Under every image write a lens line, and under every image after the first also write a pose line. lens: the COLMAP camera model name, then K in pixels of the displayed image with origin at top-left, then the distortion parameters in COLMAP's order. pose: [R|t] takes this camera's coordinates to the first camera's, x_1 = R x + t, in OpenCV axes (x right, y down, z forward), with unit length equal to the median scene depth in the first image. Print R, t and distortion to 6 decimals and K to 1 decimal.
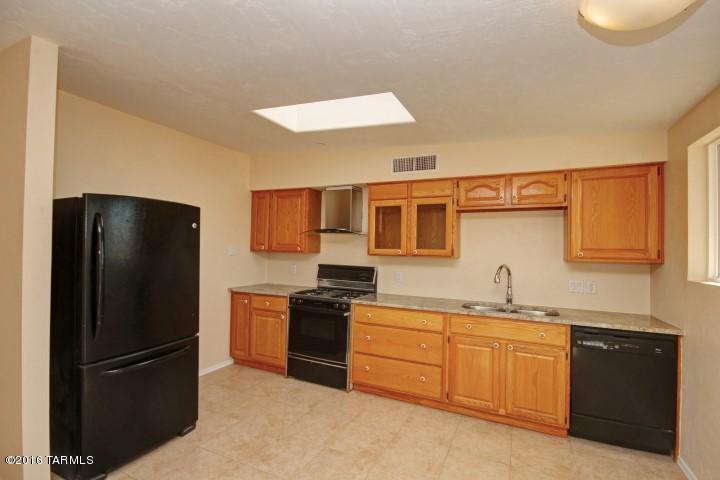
lens RADIAL K [[331.0, 0, 362.6], [0, 331.0, 245.0], [0, 0, 1]] dist [-0.006147, 0.000154]
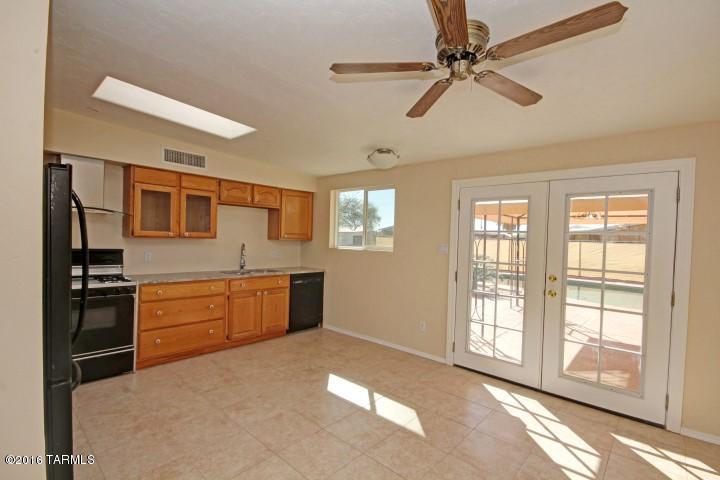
lens RADIAL K [[331.0, 0, 363.9], [0, 331.0, 245.0], [0, 0, 1]] dist [-0.006147, 0.000154]
pose [[0.288690, -0.029029, 0.956982, -0.899103], [-0.034294, 0.998585, 0.040637, -0.012608], [-0.956808, -0.044550, 0.287286, 0.060168]]
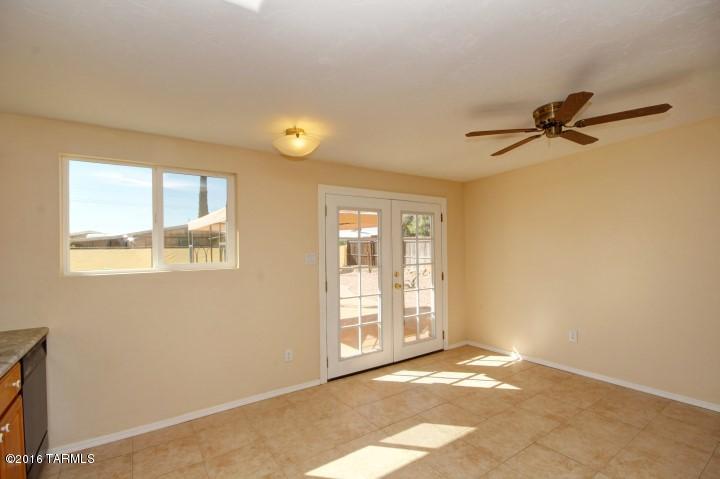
lens RADIAL K [[331.0, 0, 353.6], [0, 331.0, 244.4], [0, 0, 1]] dist [-0.006147, 0.000154]
pose [[-0.854584, -0.014110, 0.519121, -0.289942], [-0.014867, 0.999886, 0.002704, -0.011489], [-0.519100, -0.005407, -0.854697, 1.055998]]
